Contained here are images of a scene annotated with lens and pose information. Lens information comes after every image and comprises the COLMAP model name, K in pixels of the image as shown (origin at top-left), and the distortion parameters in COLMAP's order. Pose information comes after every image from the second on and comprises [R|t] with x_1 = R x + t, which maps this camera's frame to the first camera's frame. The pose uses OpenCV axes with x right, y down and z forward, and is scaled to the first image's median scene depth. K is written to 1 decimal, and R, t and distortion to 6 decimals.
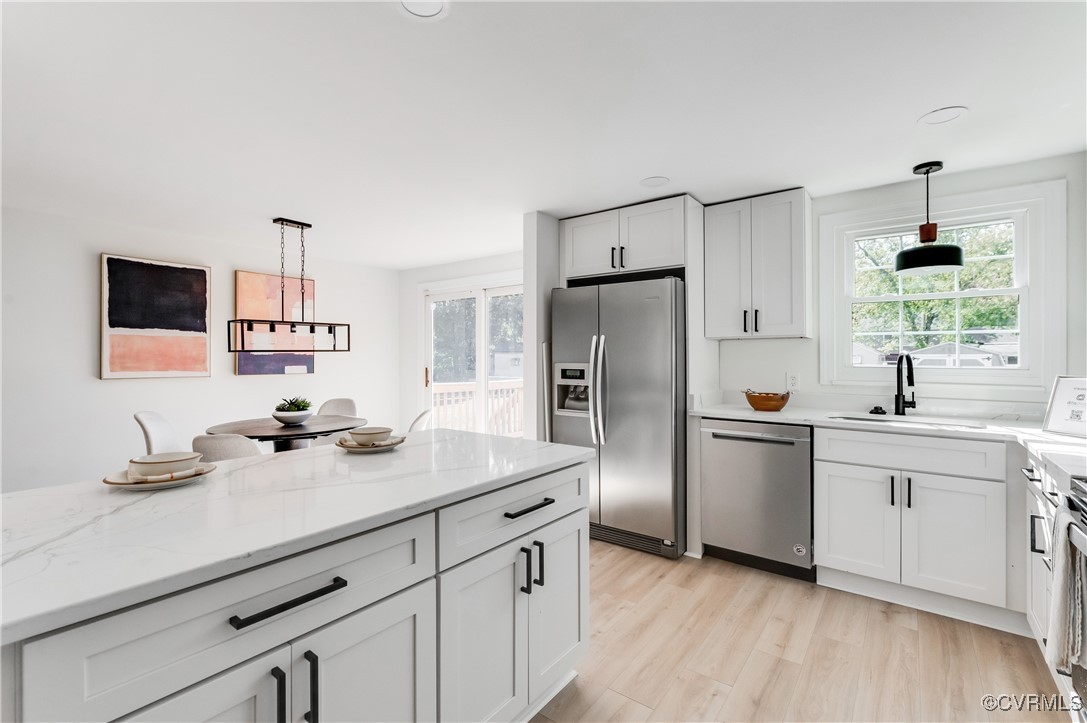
lens RADIAL K [[483.4, 0, 535.0], [0, 483.4, 351.7], [0, 0, 1]] dist [0.004597, -0.002354]
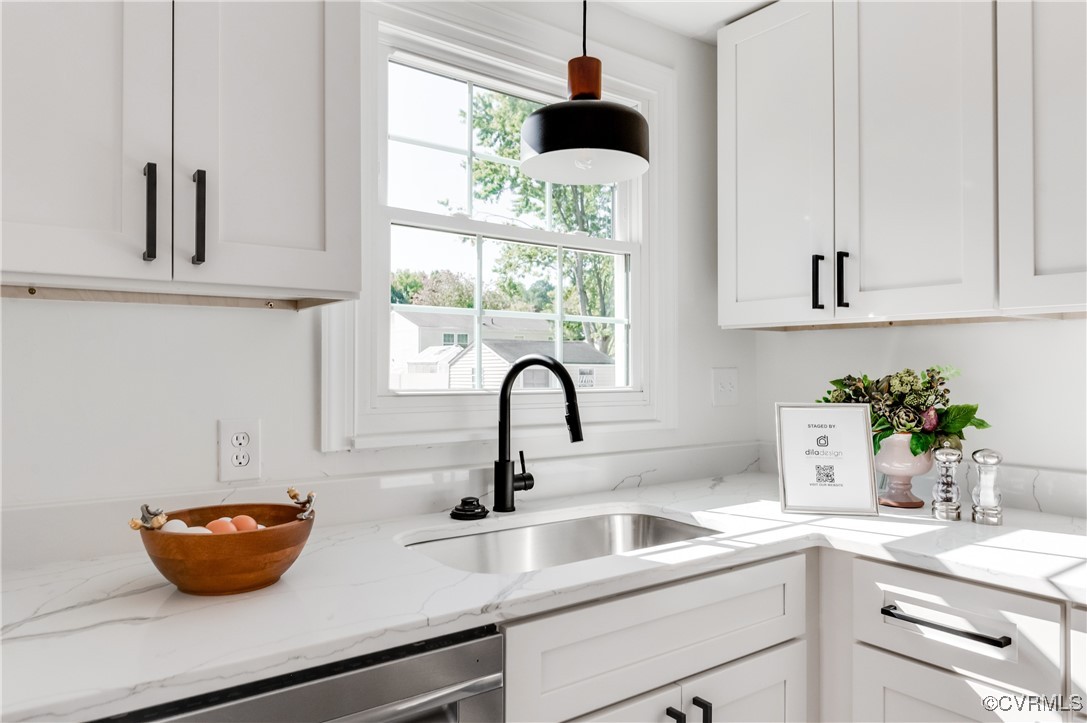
lens RADIAL K [[731.6, 0, 536.2], [0, 731.6, 371.1], [0, 0, 1]] dist [0.023054, -0.022190]
pose [[0.271275, -0.004114, 0.962493, 0.163228], [-0.011199, 0.999910, 0.007431, 0.007893], [-0.962437, -0.012795, 0.271204, 0.786787]]
